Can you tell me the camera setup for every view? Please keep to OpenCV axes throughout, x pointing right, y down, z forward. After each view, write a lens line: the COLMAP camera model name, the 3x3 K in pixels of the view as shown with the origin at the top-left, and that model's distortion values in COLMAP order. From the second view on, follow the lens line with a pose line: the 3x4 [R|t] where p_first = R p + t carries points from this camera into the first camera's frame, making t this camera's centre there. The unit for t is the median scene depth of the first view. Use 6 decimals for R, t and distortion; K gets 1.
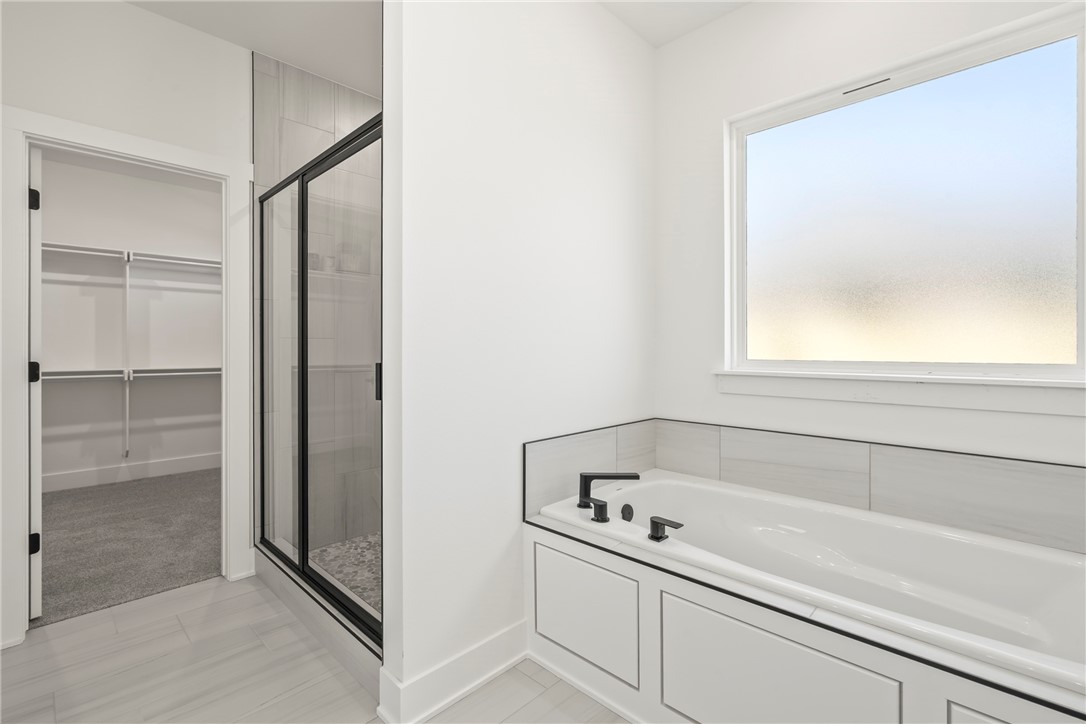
lens RADIAL K [[485.0, 0, 533.2], [0, 485.0, 355.7], [0, 0, 1]] dist [-0.003663, -0.000282]
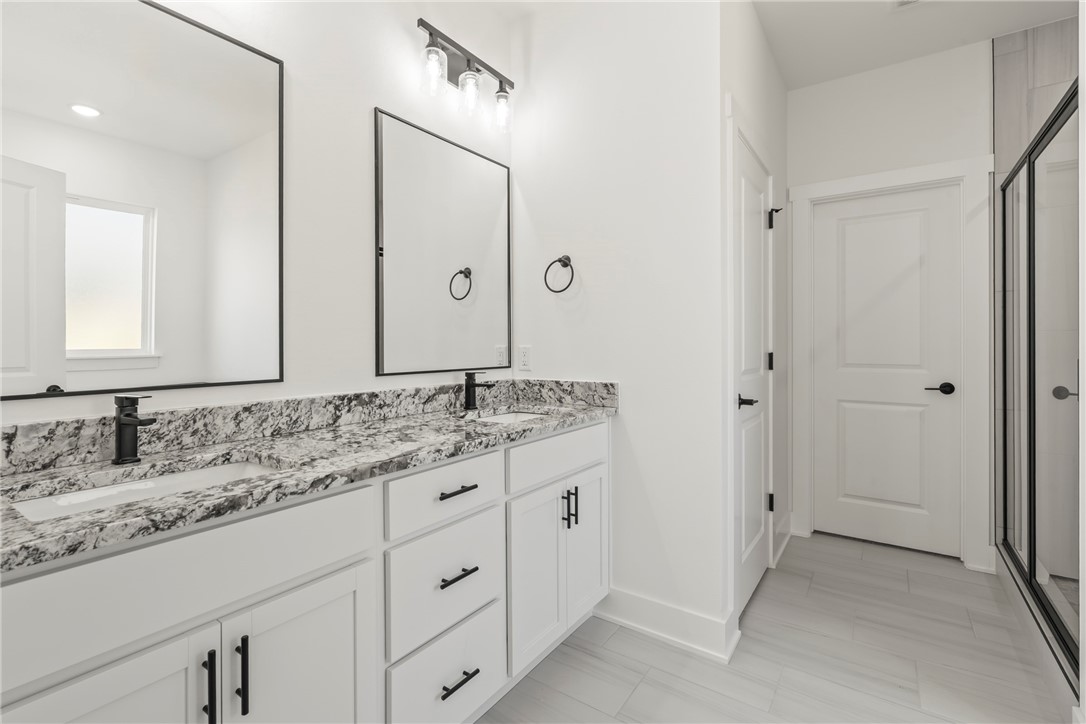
lens RADIAL K [[496.6, 0, 535.9], [0, 496.6, 343.8], [0, 0, 1]] dist [-0.001844, 0.000236]
pose [[0.161600, 0.000119, -0.986856, 0.267055], [-0.001046, 0.999999, -0.000051, -0.011135], [0.986856, 0.001040, 0.161600, -0.076086]]
